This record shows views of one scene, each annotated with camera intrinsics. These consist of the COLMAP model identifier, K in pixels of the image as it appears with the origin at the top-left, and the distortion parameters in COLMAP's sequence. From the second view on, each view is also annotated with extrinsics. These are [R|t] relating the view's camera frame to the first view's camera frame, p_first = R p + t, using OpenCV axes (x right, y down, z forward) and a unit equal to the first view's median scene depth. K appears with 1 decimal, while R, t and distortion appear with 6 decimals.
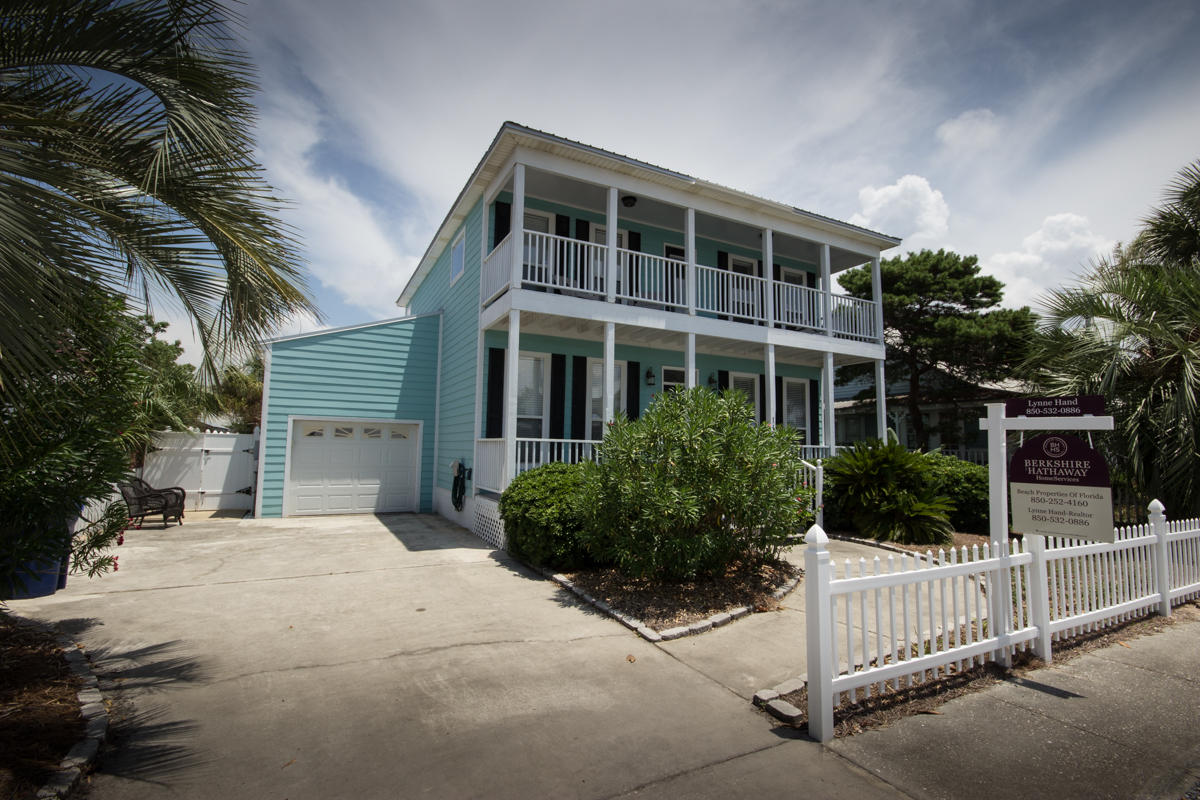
lens RADIAL K [[556.1, 0, 603.2], [0, 556.1, 397.3], [0, 0, 1]] dist [0.001705, 0.000059]
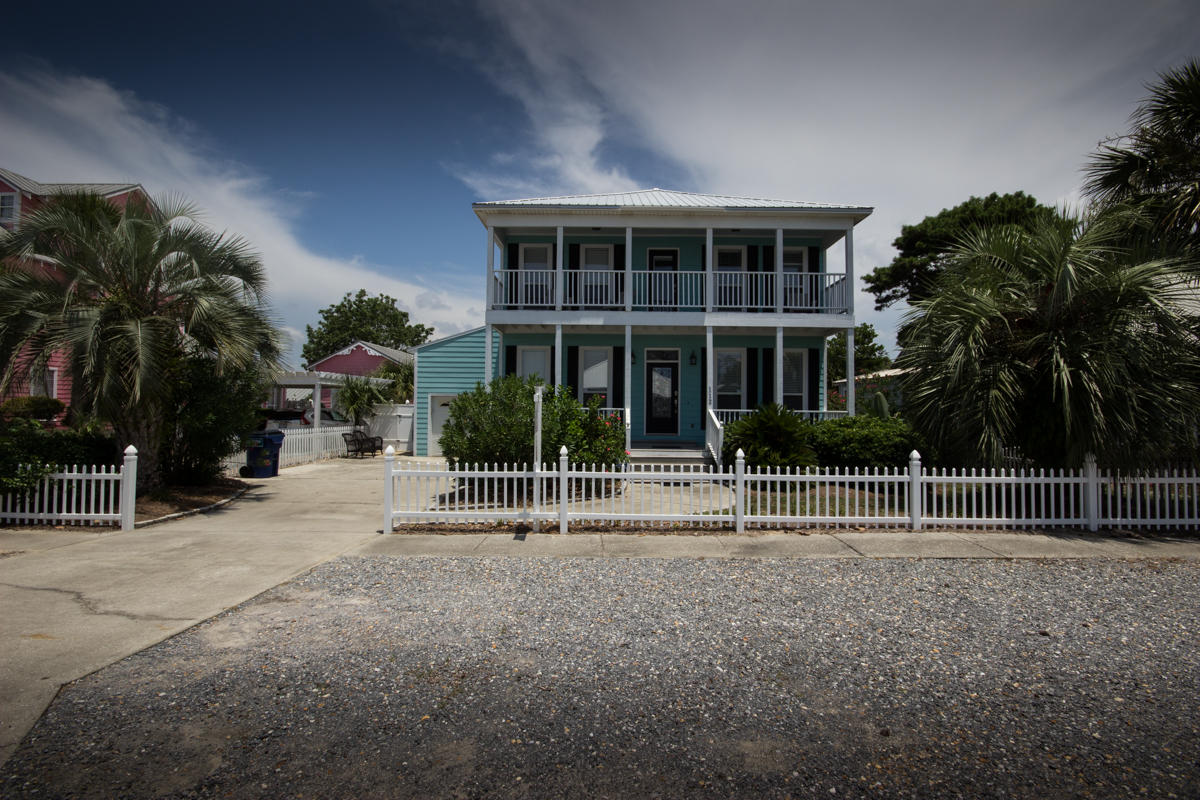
lens RADIAL K [[554.4, 0, 610.1], [0, 554.4, 398.6], [0, 0, 1]] dist [-0.019880, 0.000414]
pose [[0.886571, -0.016711, -0.462291, 0.644852], [0.046379, 0.997523, 0.052886, -0.012437], [0.460262, -0.068328, 0.885150, -0.168136]]
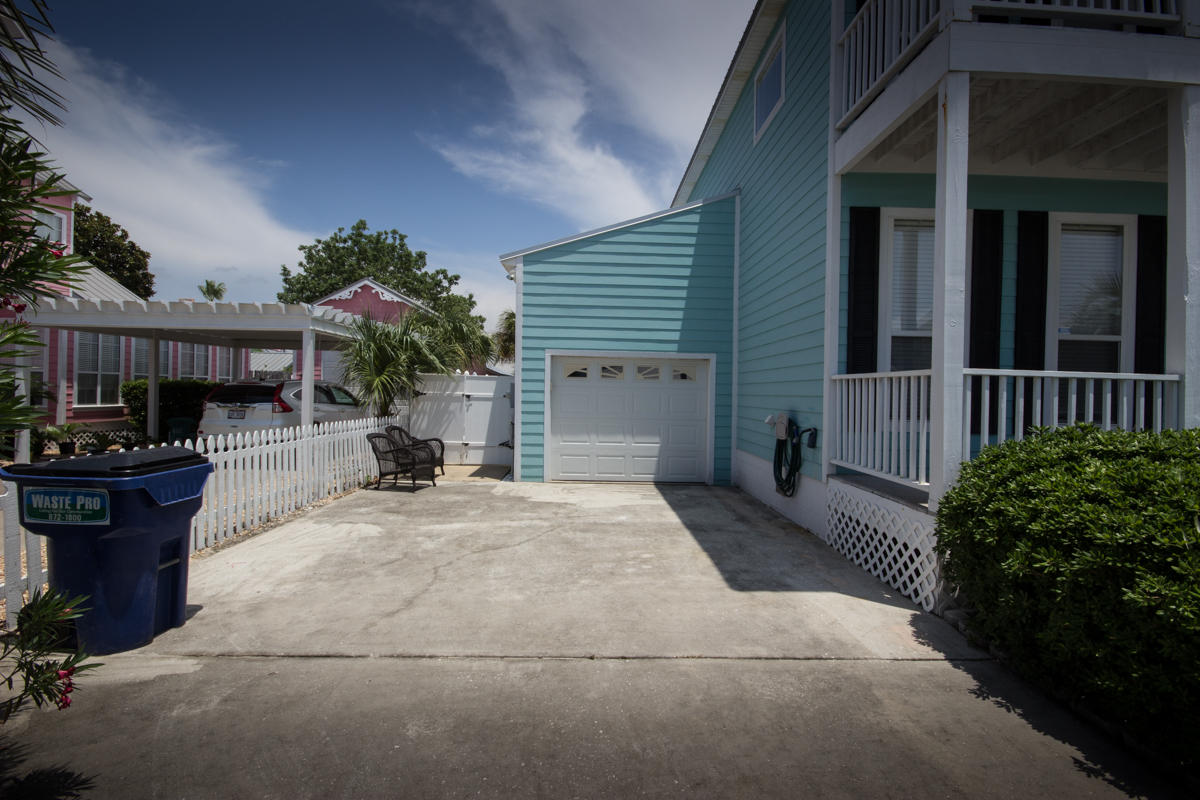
lens RADIAL K [[555.9, 0, 600.0], [0, 555.9, 400.0], [0, 0, 1]] dist [-0.002582, -0.000857]
pose [[0.894761, 0.007369, -0.446484, -0.163098], [0.036396, 0.995334, 0.089365, 0.036314], [0.445059, -0.096211, 0.890318, 0.358922]]
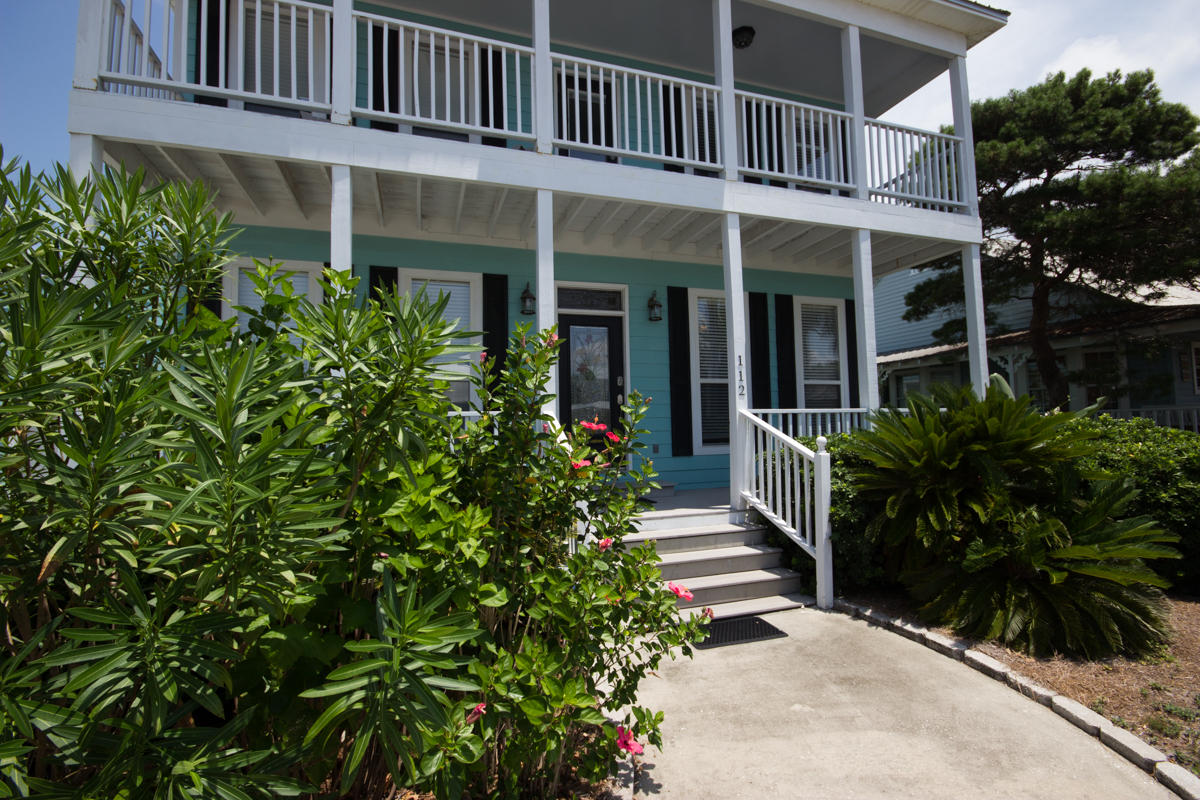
lens RADIAL K [[555.1, 0, 599.2], [0, 555.1, 396.3], [0, 0, 1]] dist [0.018927, -0.015956]
pose [[0.987385, -0.043867, -0.152141, 0.244193], [0.049140, 0.998308, 0.031071, 0.048528], [0.150521, -0.038155, 0.987870, 0.456911]]
